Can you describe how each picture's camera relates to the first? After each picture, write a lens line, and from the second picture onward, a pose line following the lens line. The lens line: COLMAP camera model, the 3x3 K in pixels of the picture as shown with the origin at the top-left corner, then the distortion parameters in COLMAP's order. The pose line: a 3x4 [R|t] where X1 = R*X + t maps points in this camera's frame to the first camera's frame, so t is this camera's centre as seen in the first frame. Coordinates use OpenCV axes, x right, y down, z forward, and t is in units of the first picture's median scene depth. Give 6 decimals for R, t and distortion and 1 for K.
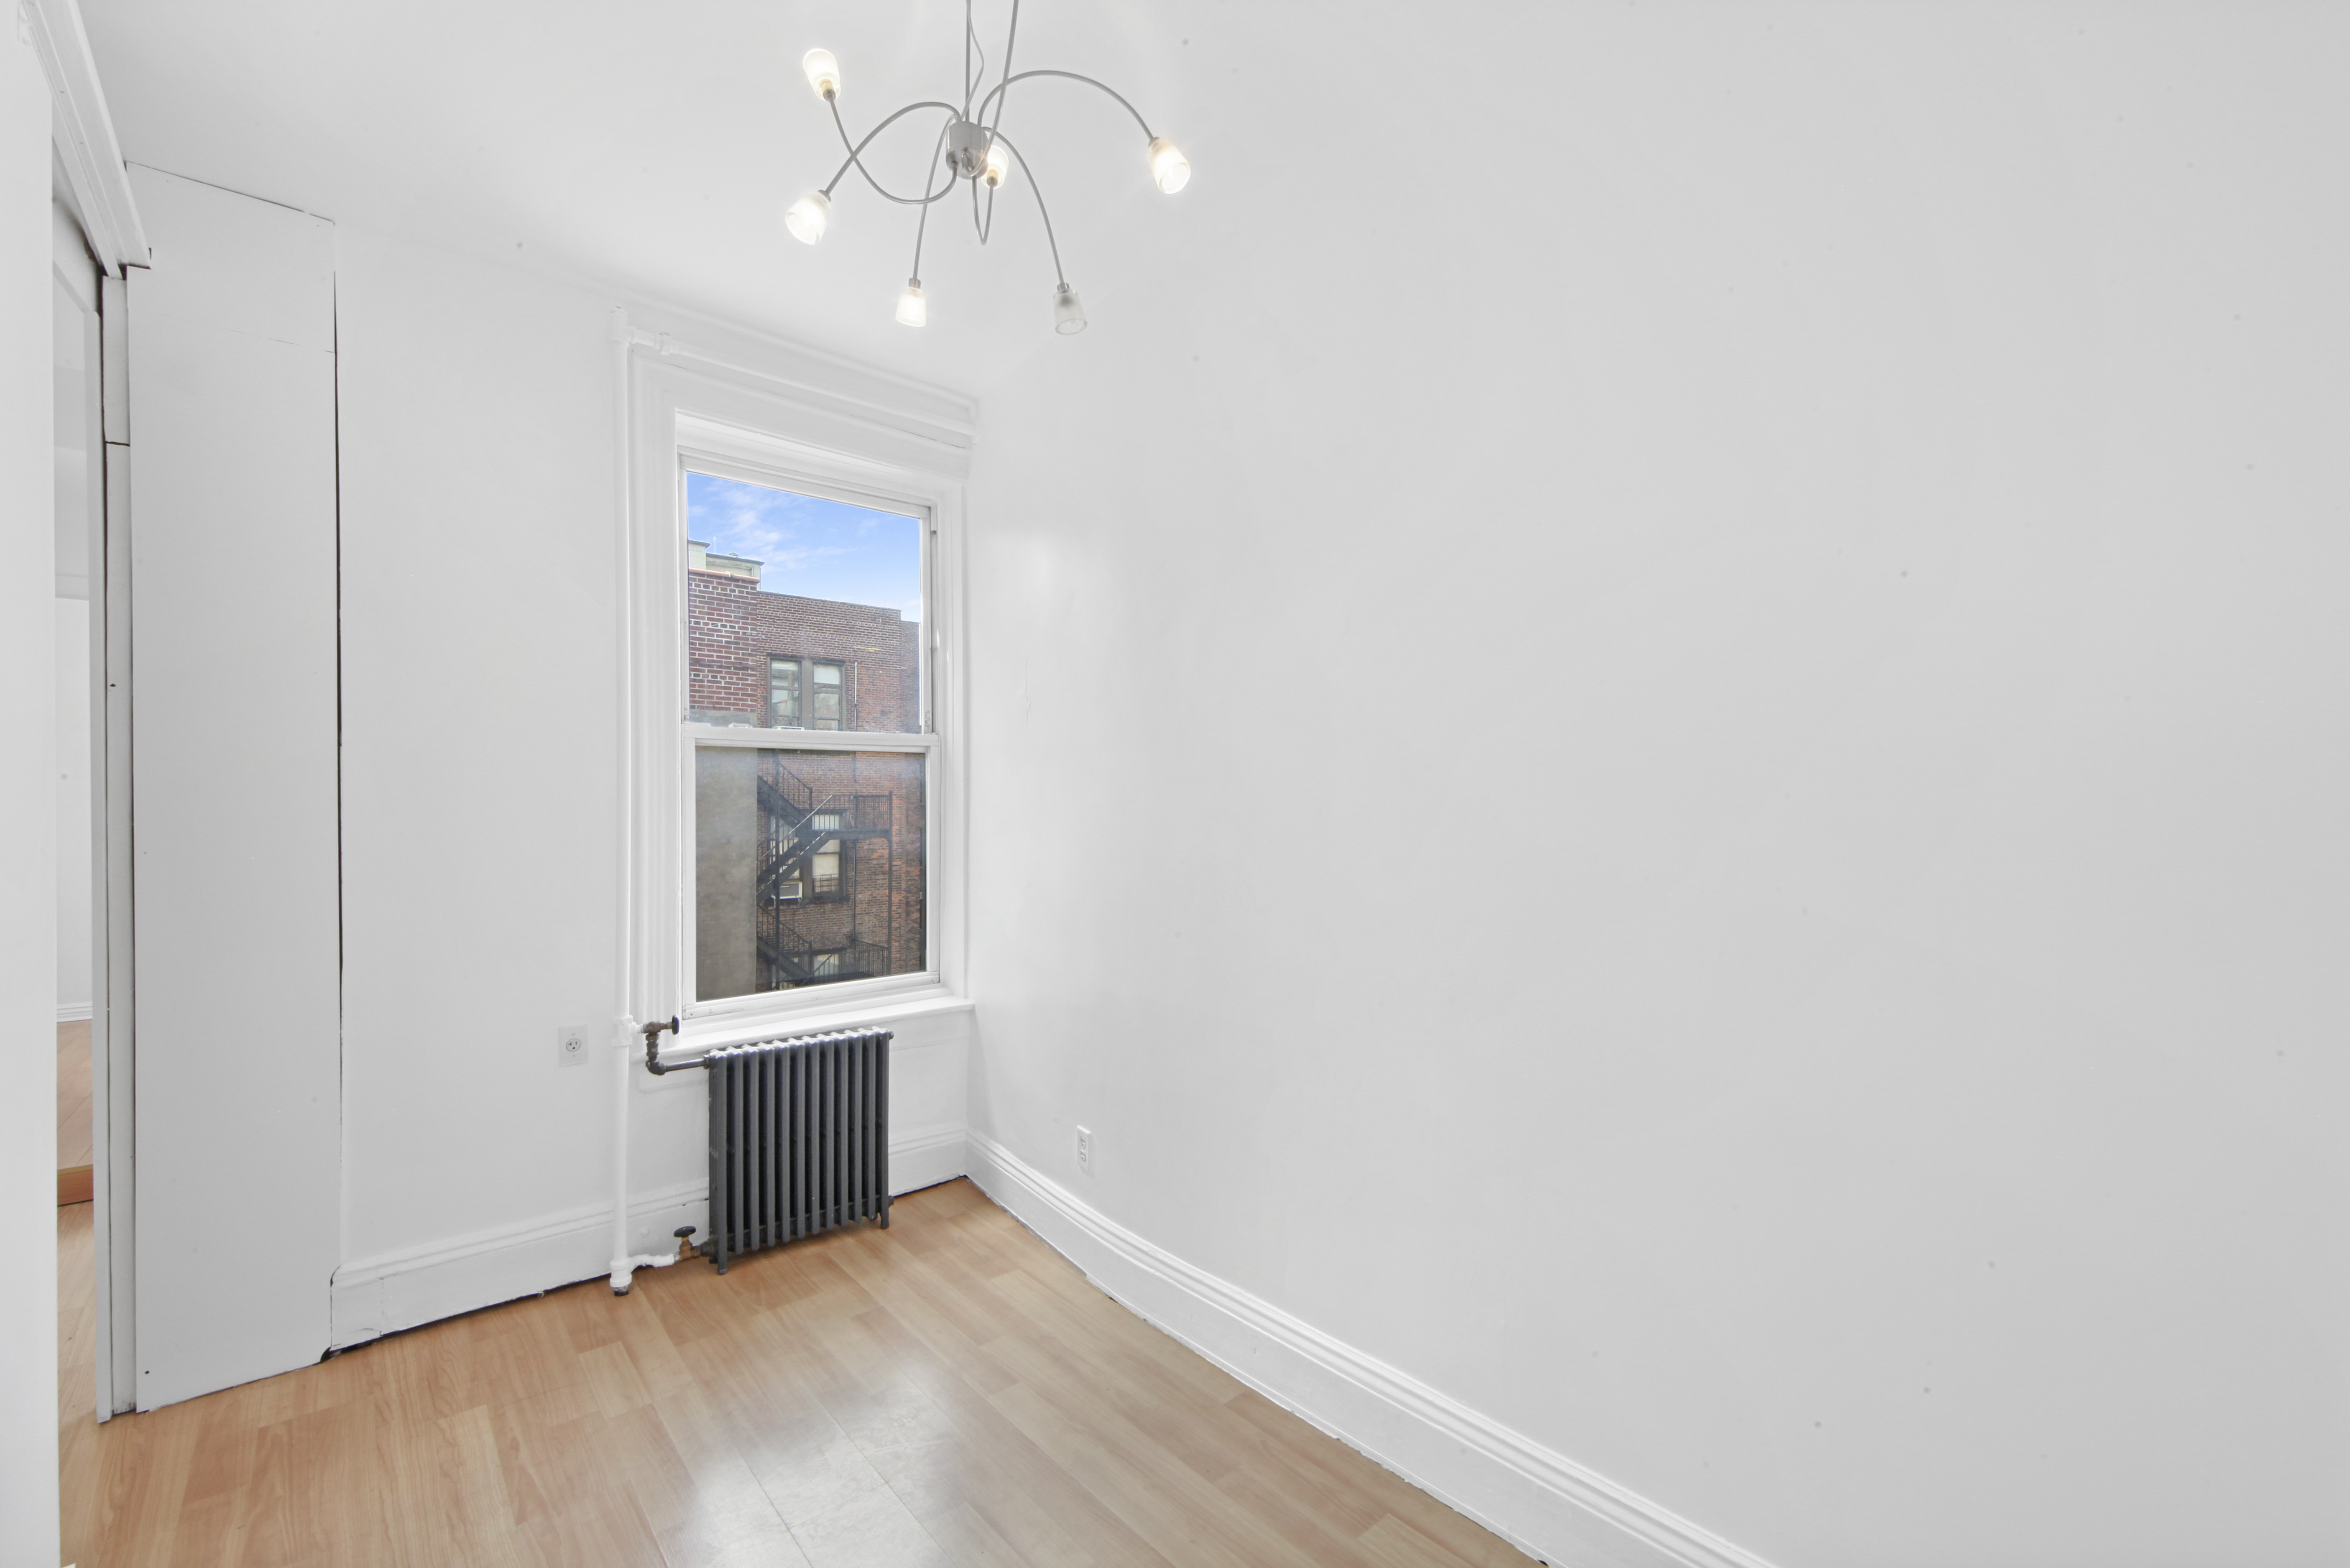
lens RADIAL K [[969.3, 0, 1155.5], [0, 969.3, 814.1], [0, 0, 1]] dist [0.014163, -0.000795]
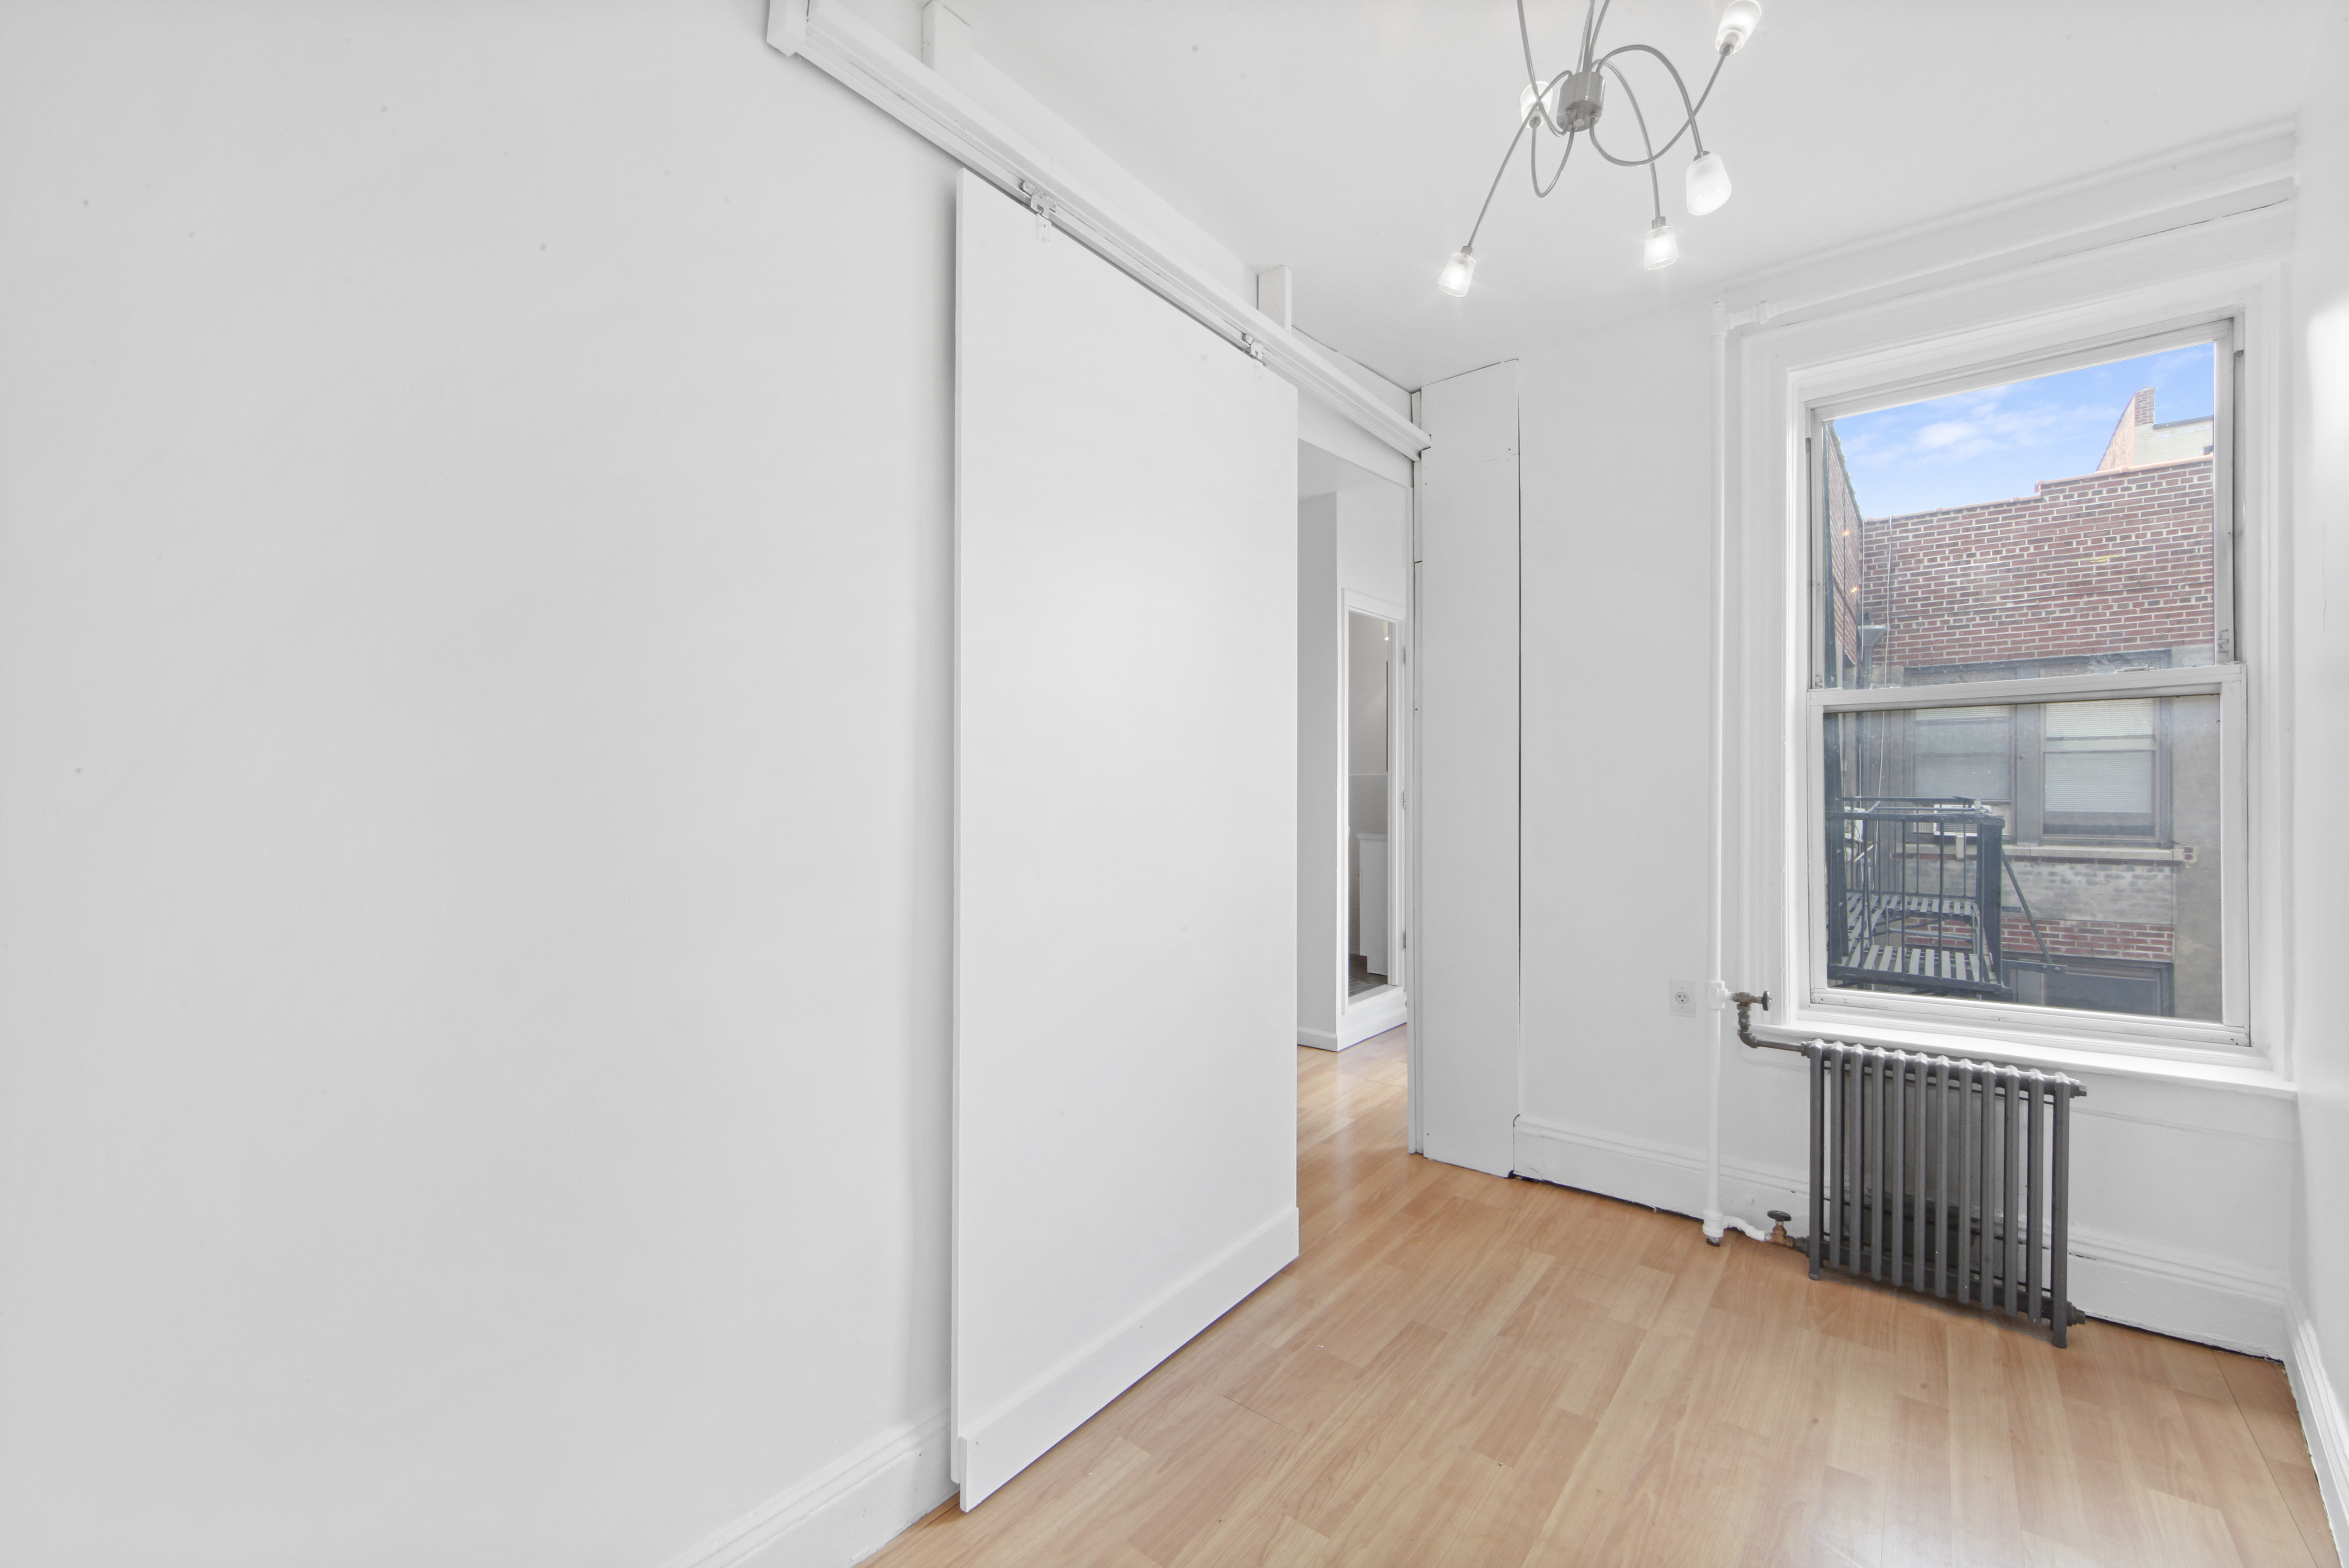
lens RADIAL K [[968.8, 0, 1173.3], [0, 968.8, 789.6], [0, 0, 1]] dist [0.014163, -0.000795]
pose [[0.208200, 0.002571, -0.978083, 0.358574], [0.003102, 0.999990, 0.003289, -0.002484], [0.978081, -0.003718, 0.208190, 0.215890]]
